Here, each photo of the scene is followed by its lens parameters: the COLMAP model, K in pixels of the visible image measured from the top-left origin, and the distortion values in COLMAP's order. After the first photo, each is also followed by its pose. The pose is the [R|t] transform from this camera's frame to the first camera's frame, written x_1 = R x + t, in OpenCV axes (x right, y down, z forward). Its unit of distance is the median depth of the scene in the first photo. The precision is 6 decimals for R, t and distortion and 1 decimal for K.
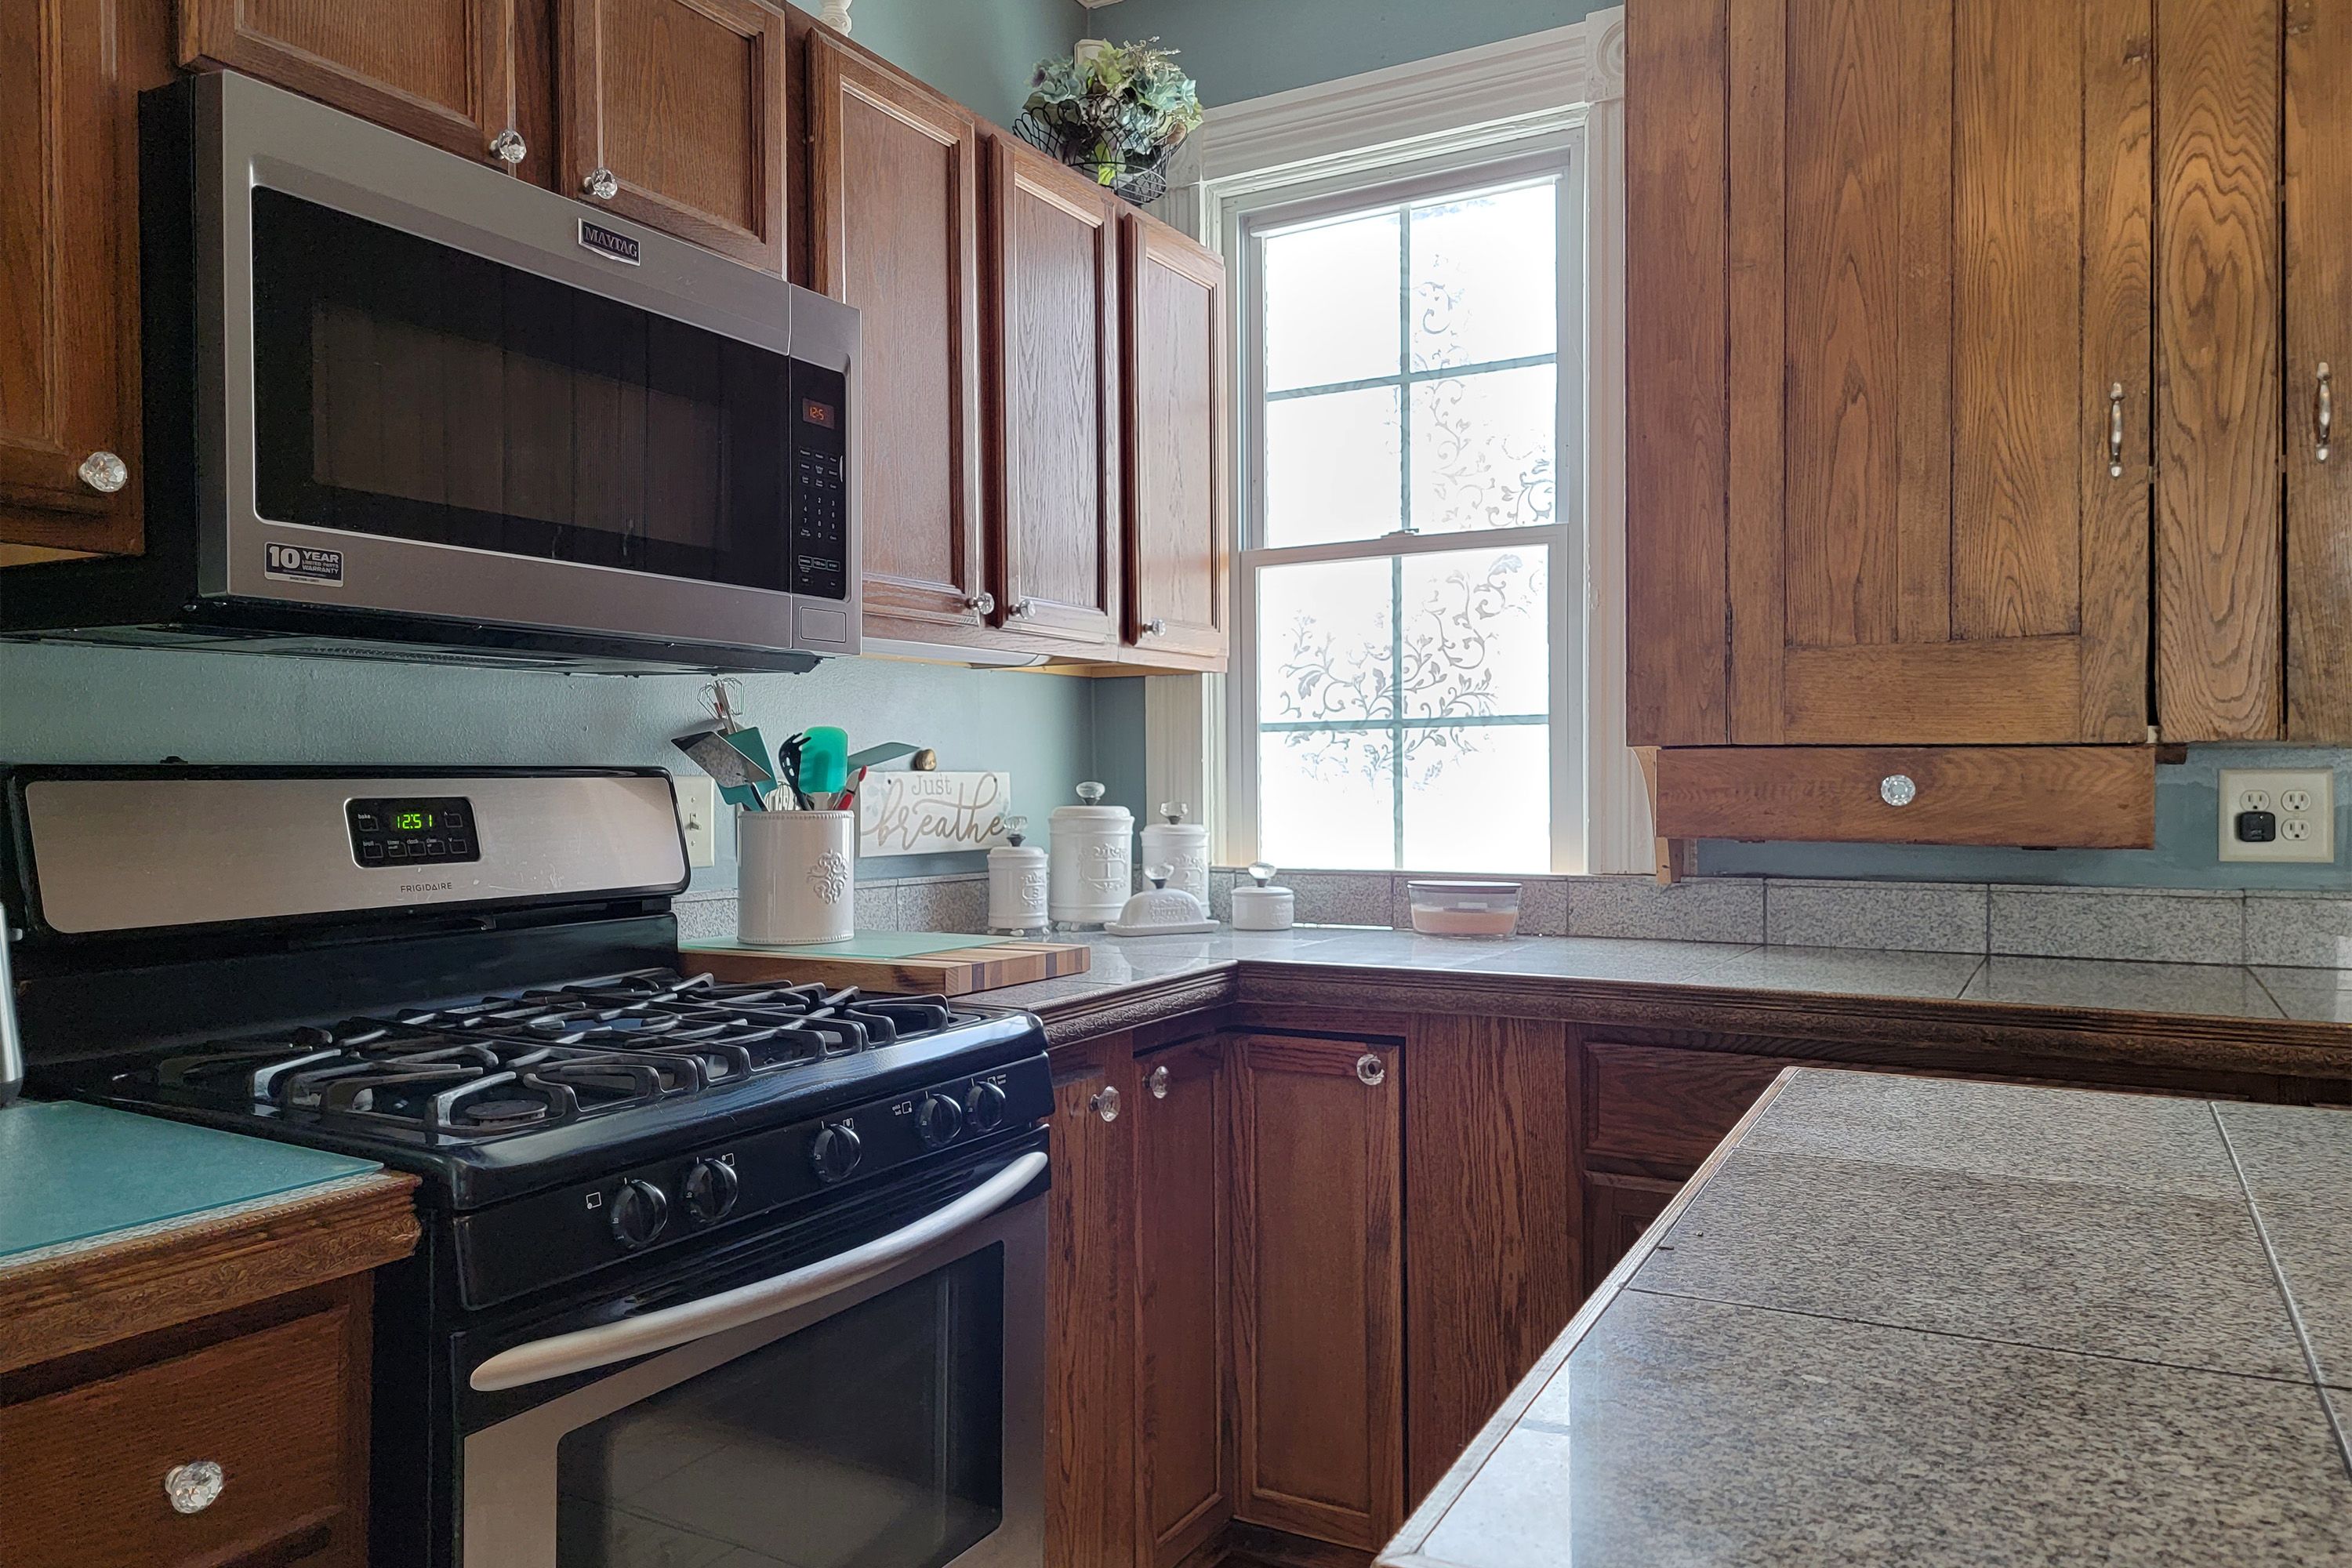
lens RADIAL K [[1627.5, 0, 1162.4], [0, 1627.5, 785.7], [0, 0, 1]] dist [0.089198, -0.082726]
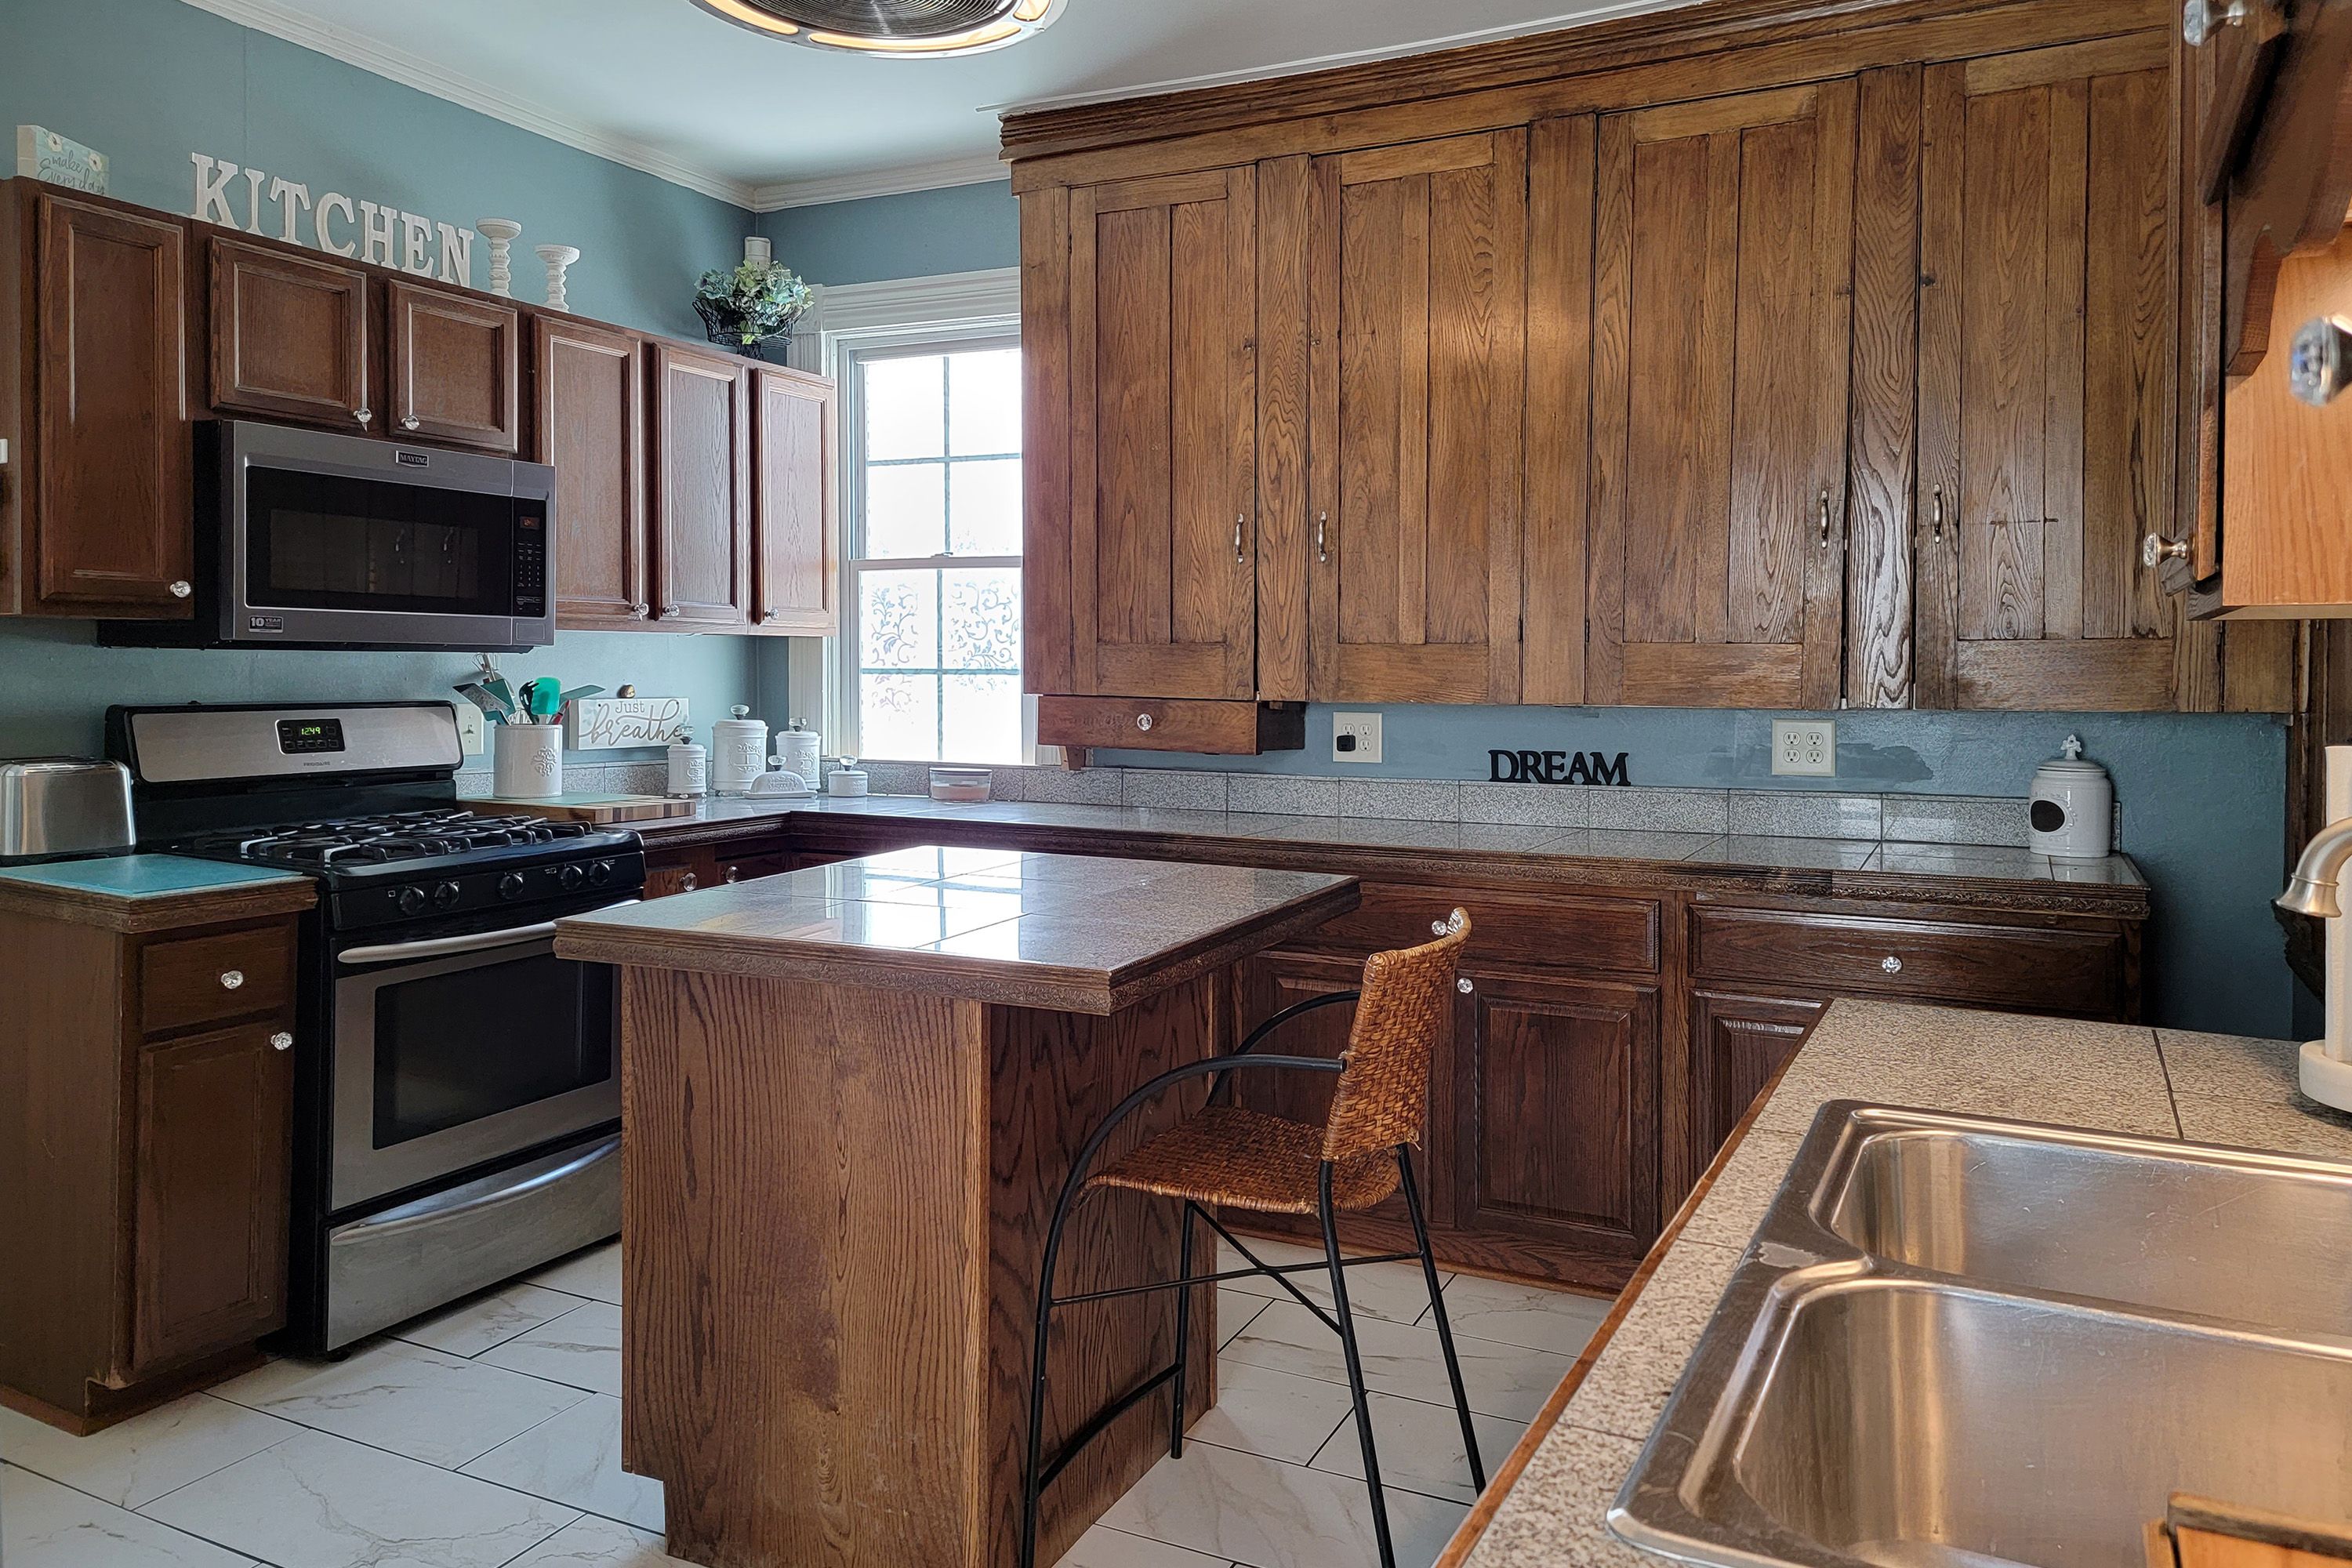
lens RADIAL K [[1691.4, 0, 1218.7], [0, 1691.4, 706.0], [0, 0, 1]] dist [0.094537, -0.068430]
pose [[0.997219, 0.016542, 0.072667, 0.390889], [-0.018078, 0.999626, 0.020528, -0.056486], [-0.072300, -0.021785, 0.997145, -0.926116]]
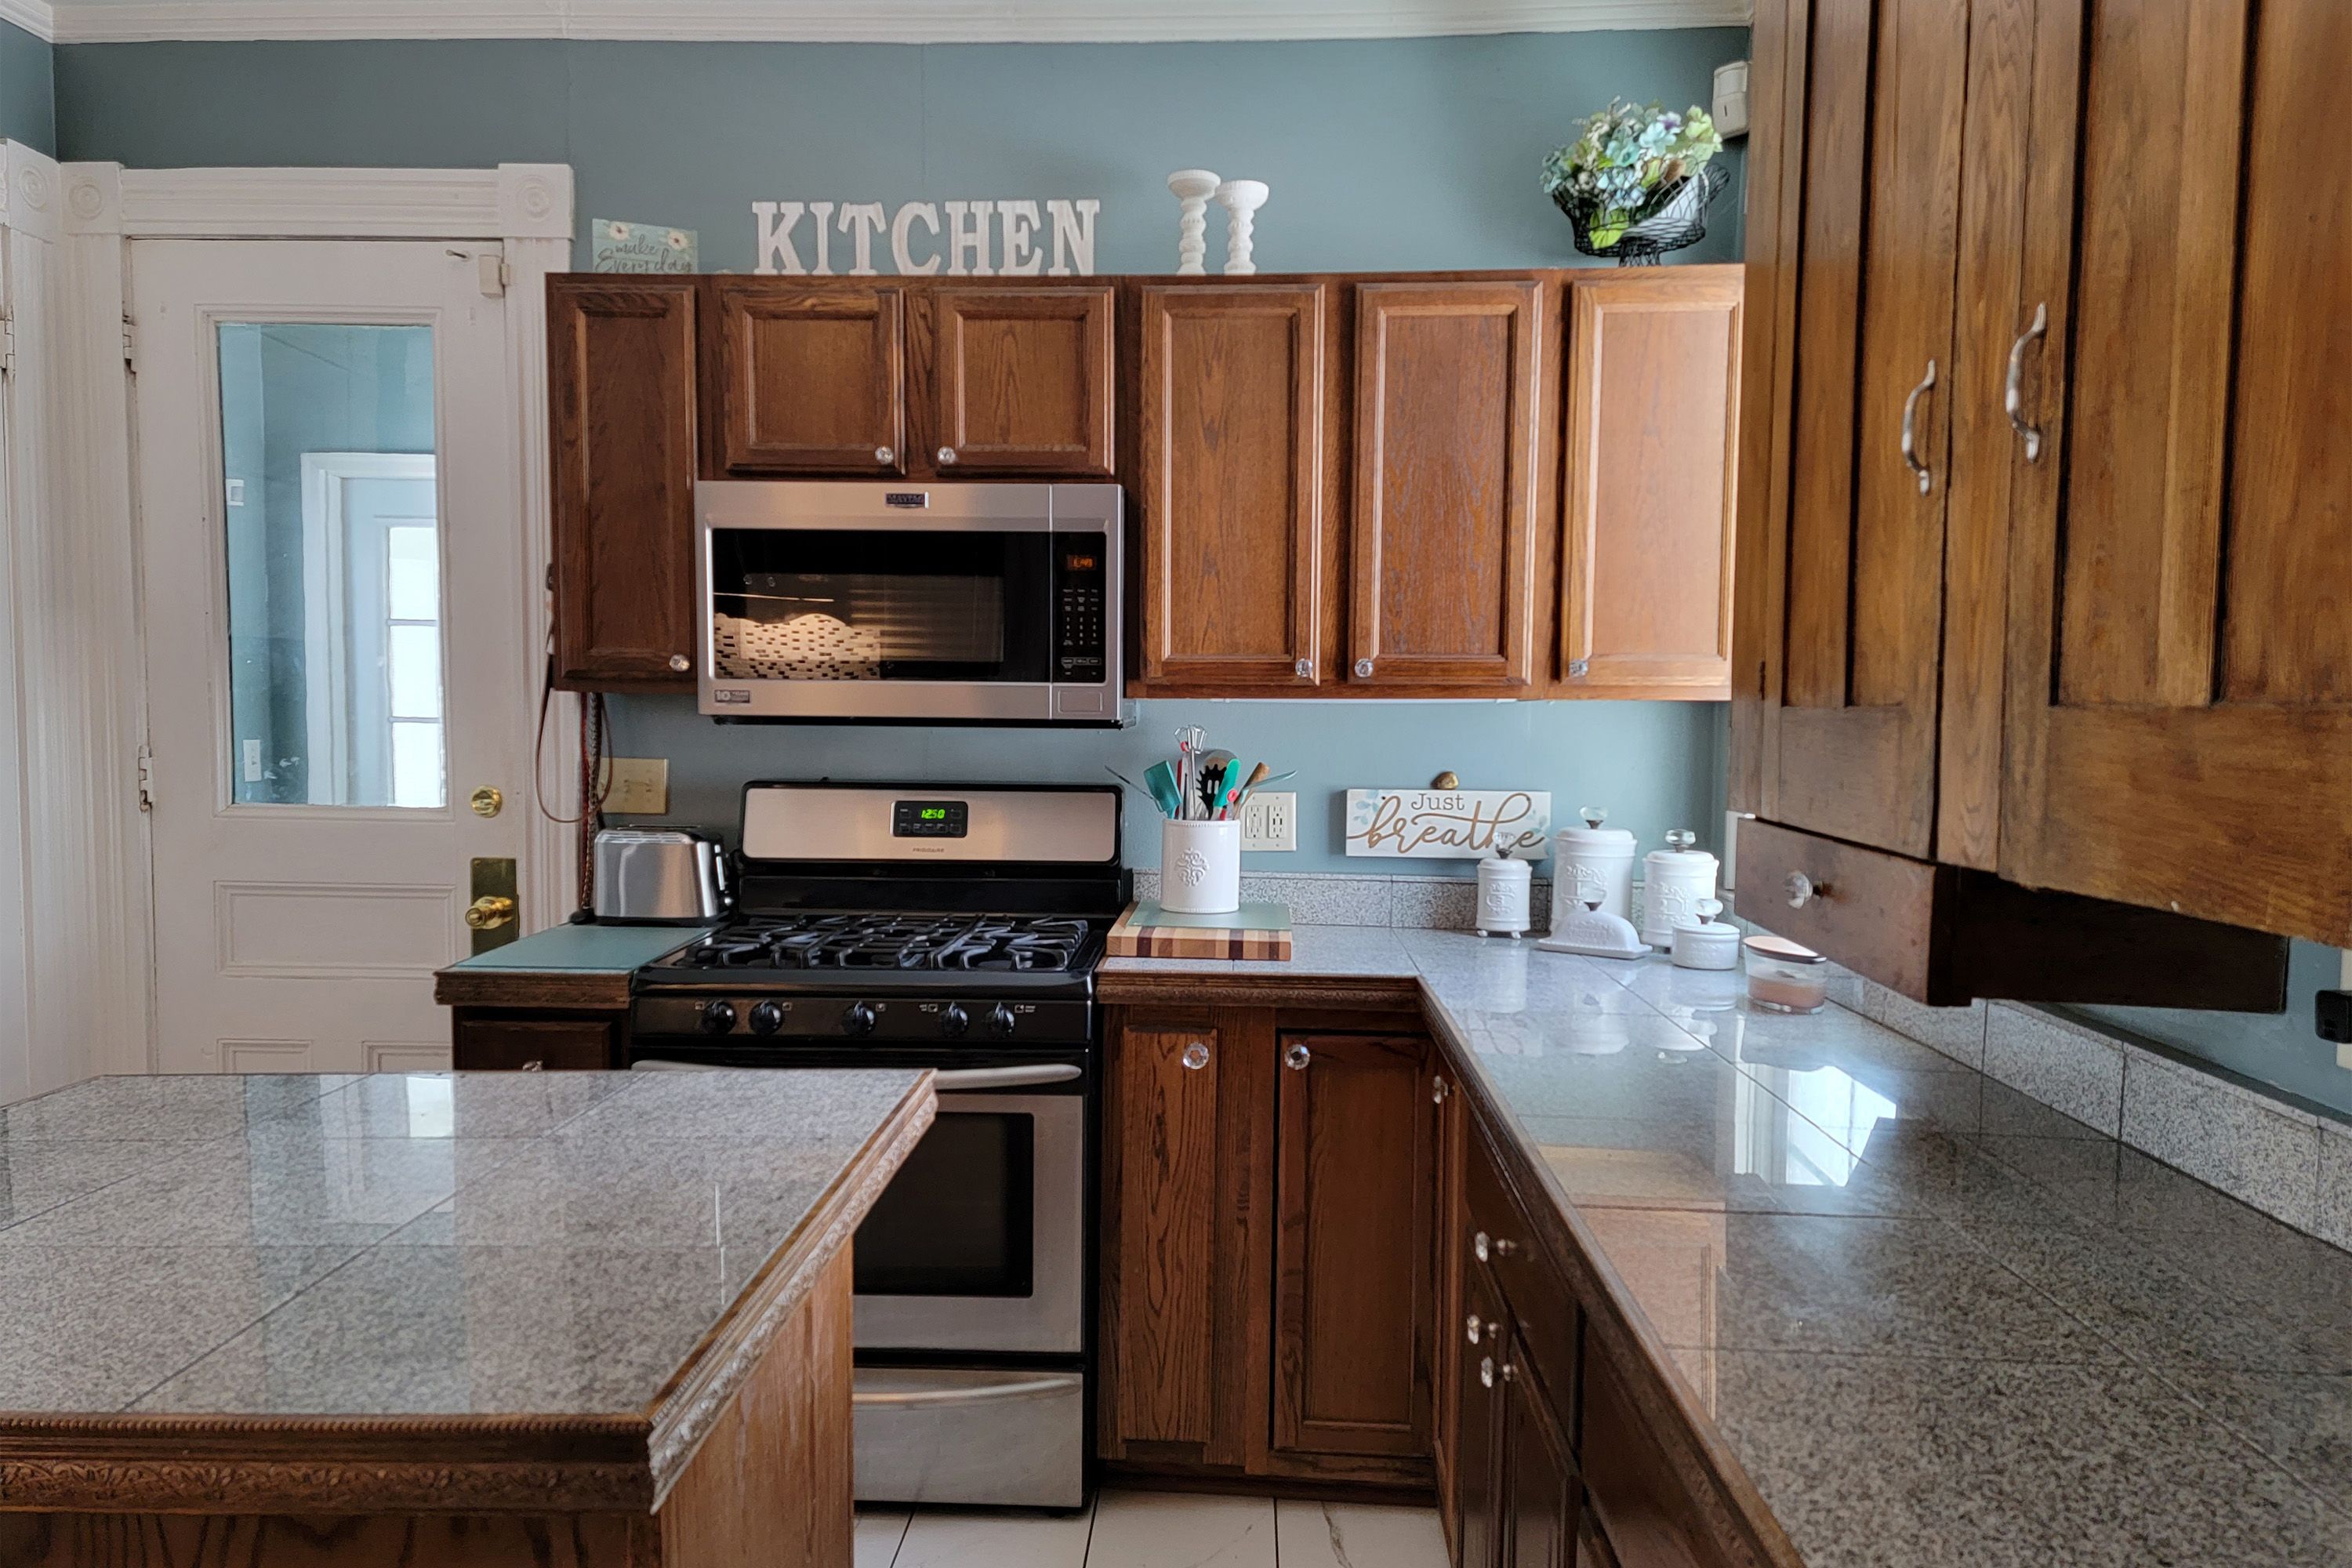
lens RADIAL K [[1627.5, 0, 1162.4], [0, 1627.5, 785.7], [0, 0, 1]] dist [0.089198, -0.082726]
pose [[0.444815, 0.054208, -0.893980, 0.997301], [-0.016832, 0.998496, 0.052171, -0.084495], [0.895464, -0.008159, 0.445059, 0.330313]]
